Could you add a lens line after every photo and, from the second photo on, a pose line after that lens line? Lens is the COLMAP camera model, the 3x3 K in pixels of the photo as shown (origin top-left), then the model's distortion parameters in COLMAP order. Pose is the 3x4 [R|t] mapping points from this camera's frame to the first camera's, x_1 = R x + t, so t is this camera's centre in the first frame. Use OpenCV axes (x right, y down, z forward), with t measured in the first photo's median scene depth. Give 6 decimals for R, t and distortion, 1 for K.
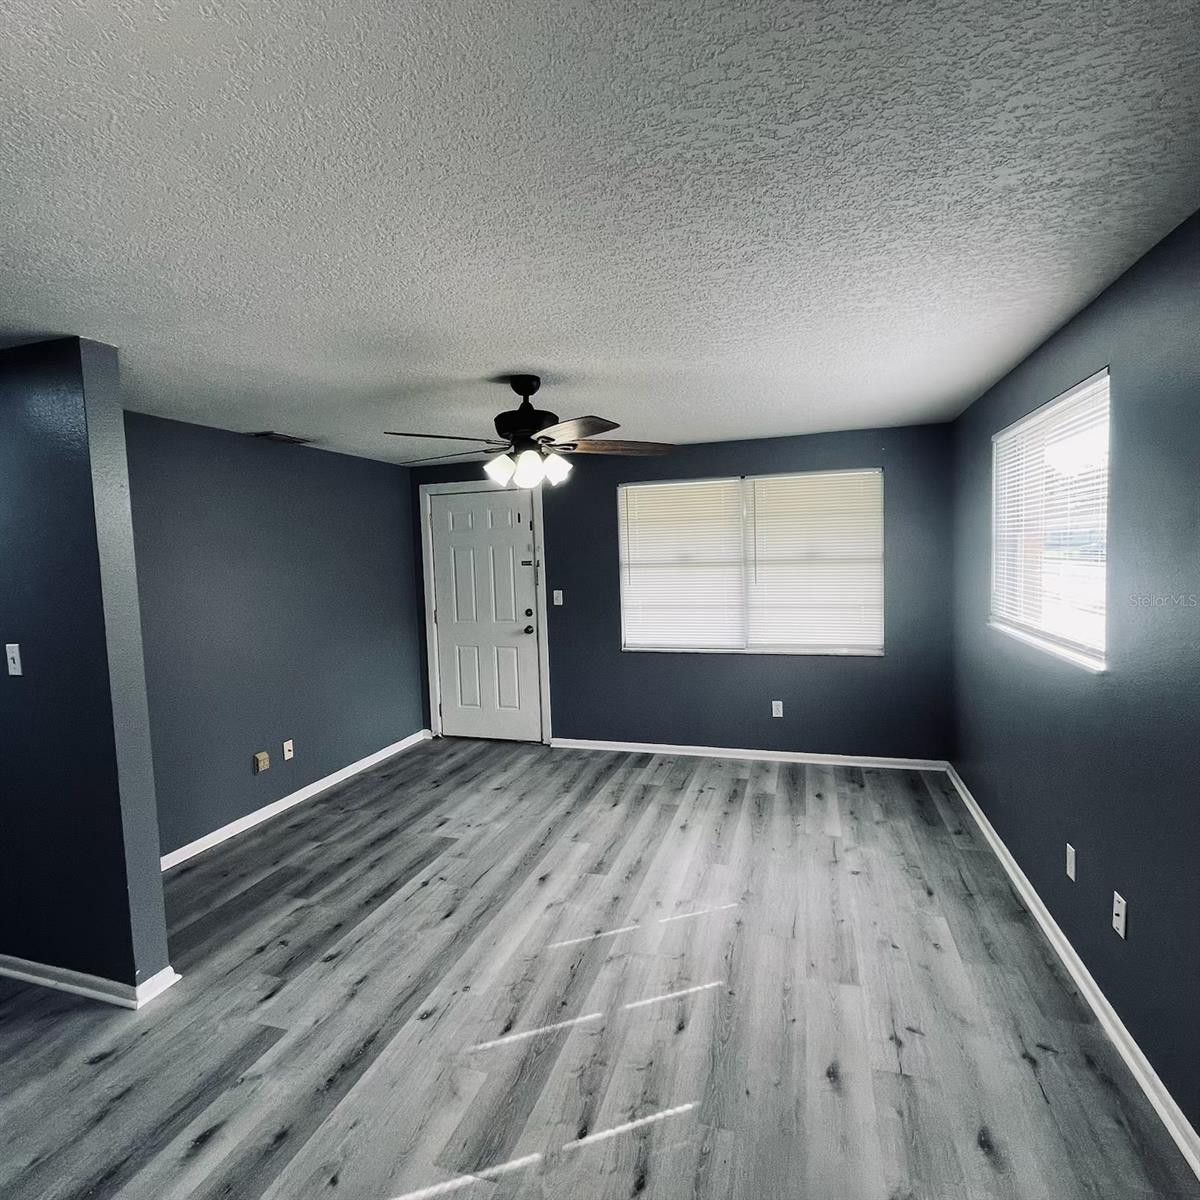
lens RADIAL K [[650.2, 0, 598.6], [0, 650.2, 599.2], [0, 0, 1]] dist [-0.002395, -0.000378]
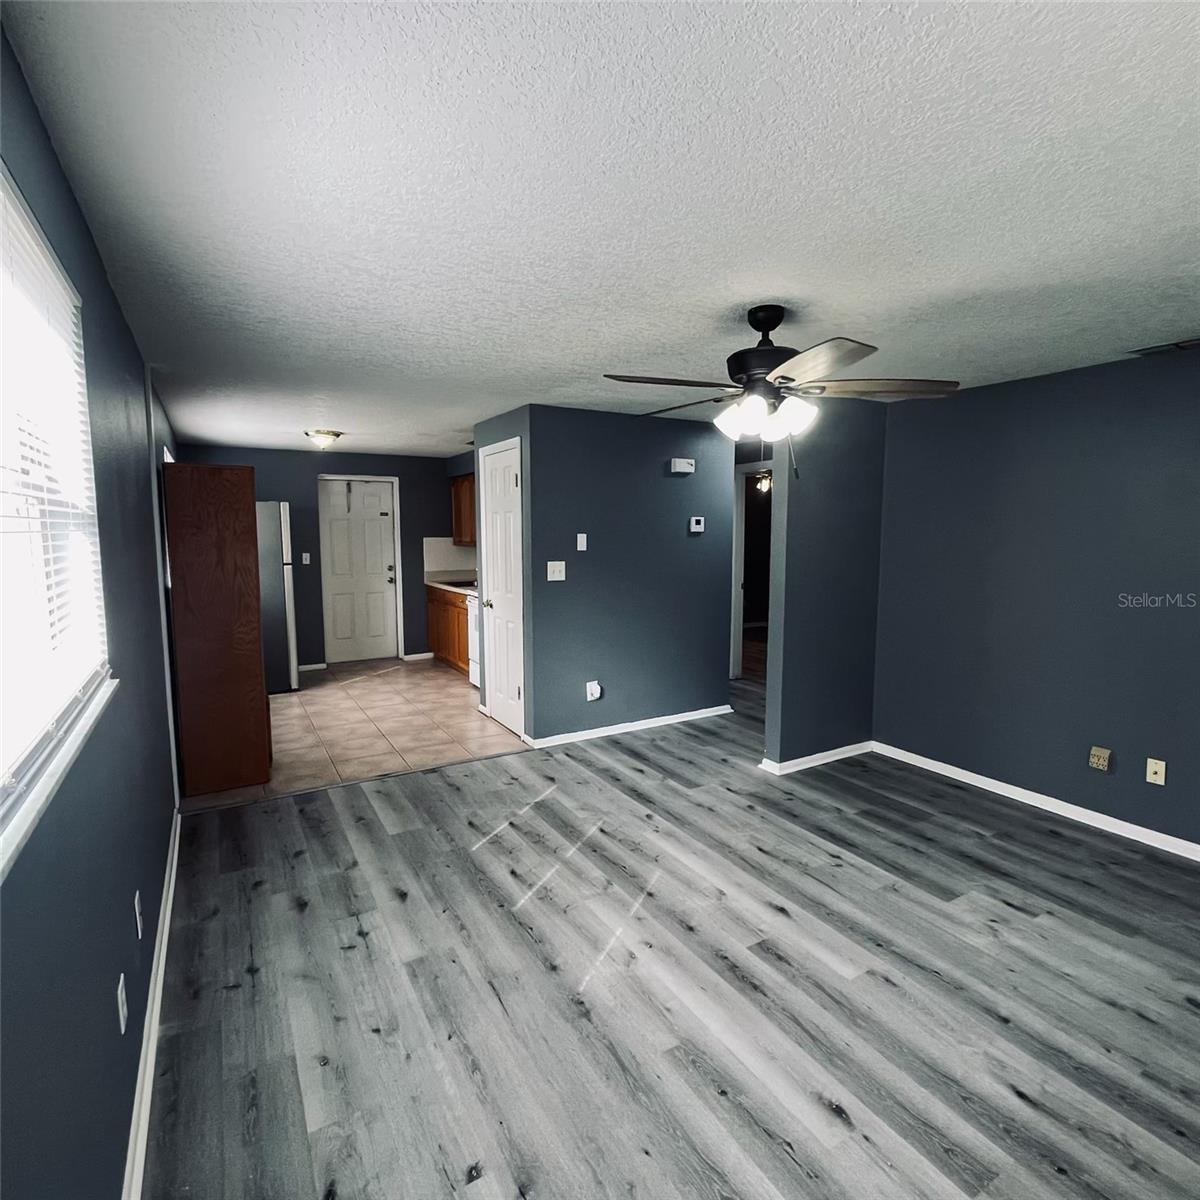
lens RADIAL K [[650.2, 0, 598.6], [0, 650.2, 599.2], [0, 0, 1]] dist [-0.002395, -0.000378]
pose [[-0.668123, 0.113312, -0.735372, 0.586823], [-0.031529, 0.983136, 0.180136, -0.094998], [0.743382, 0.143539, -0.653284, 1.208552]]
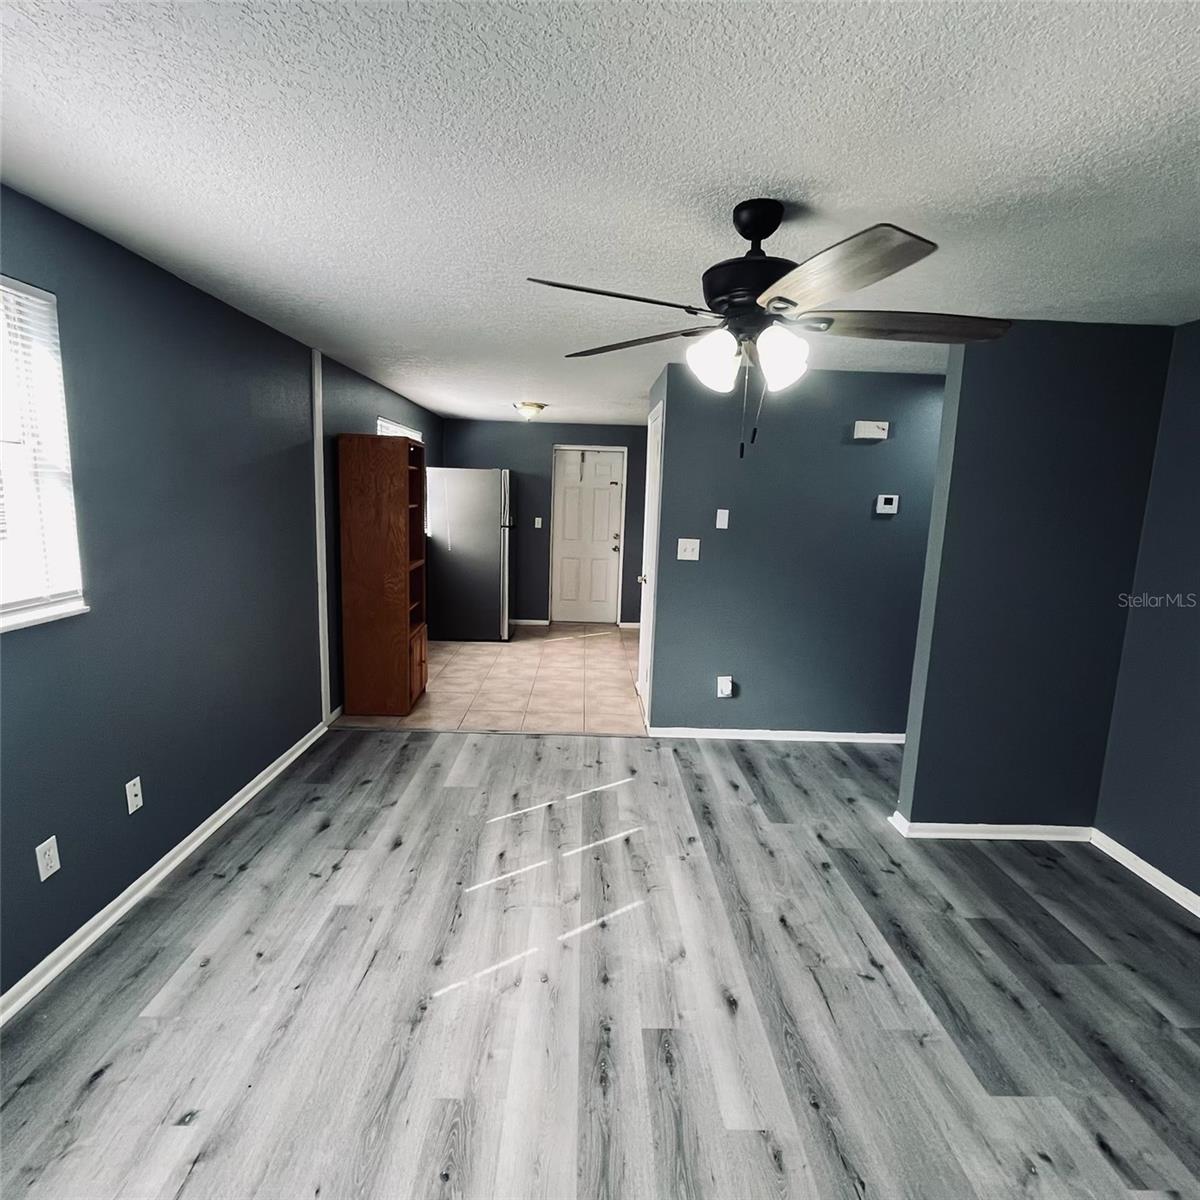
lens RADIAL K [[650.2, 0, 598.6], [0, 650.2, 599.2], [0, 0, 1]] dist [-0.002395, -0.000378]
pose [[-0.947730, 0.050453, -0.315060, 0.205325], [-0.026669, 0.971438, 0.235789, -0.099755], [0.317958, 0.231866, -0.919315, 1.343342]]
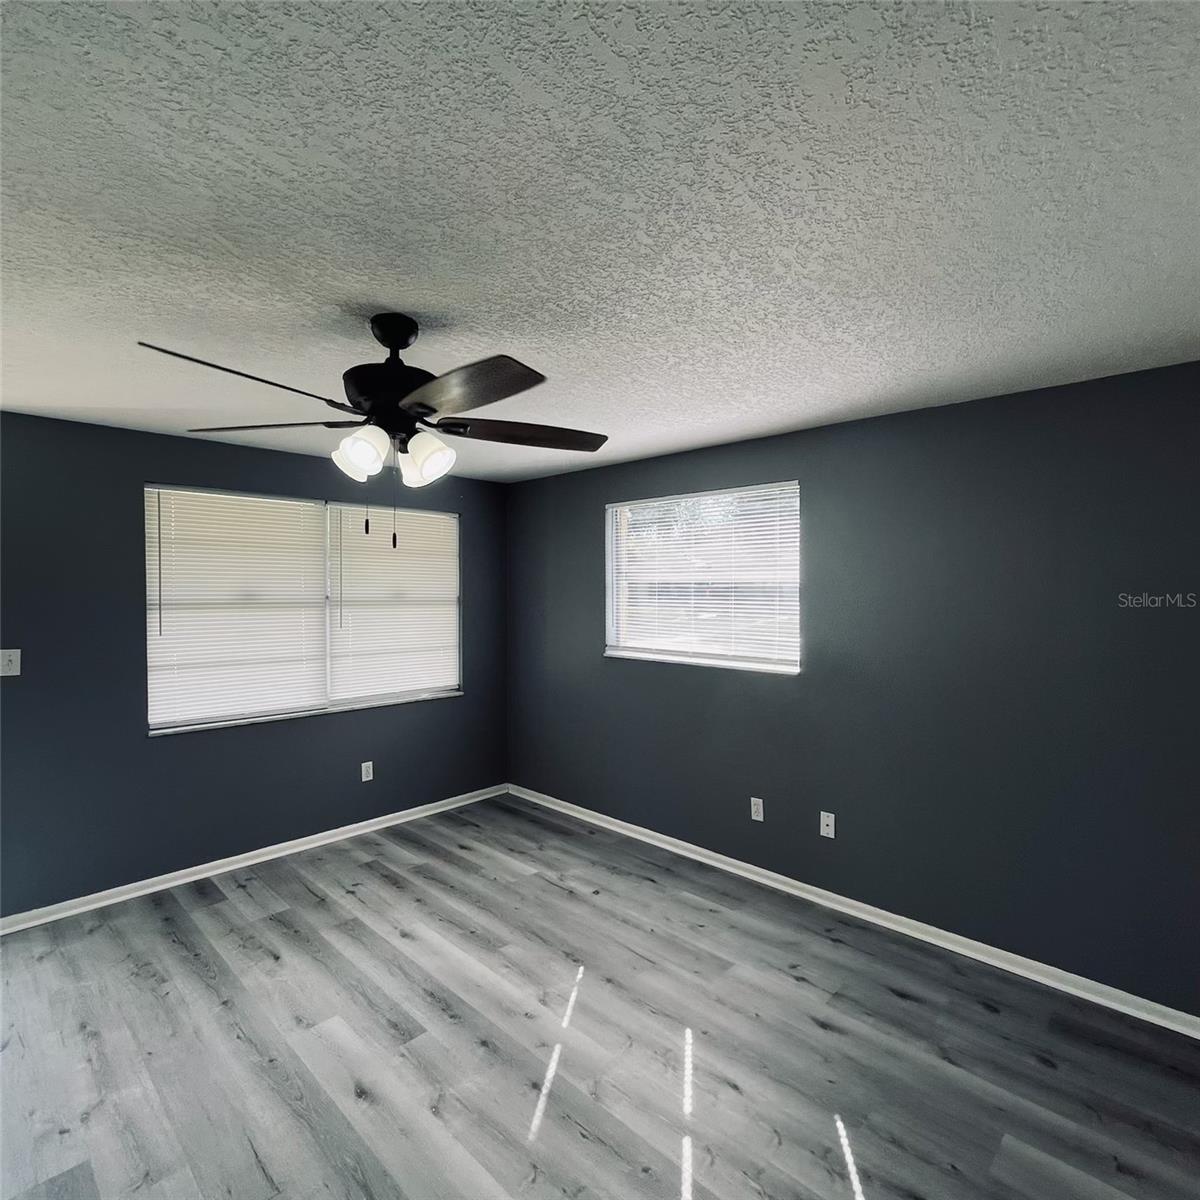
lens RADIAL K [[650.2, 0, 598.6], [0, 650.2, 599.2], [0, 0, 1]] dist [-0.002395, -0.000378]
pose [[0.450029, 0.017502, 0.892843, -0.512237], [0.048505, 0.997853, -0.044009, -0.011431], [-0.891696, 0.063113, 0.448213, 0.441438]]
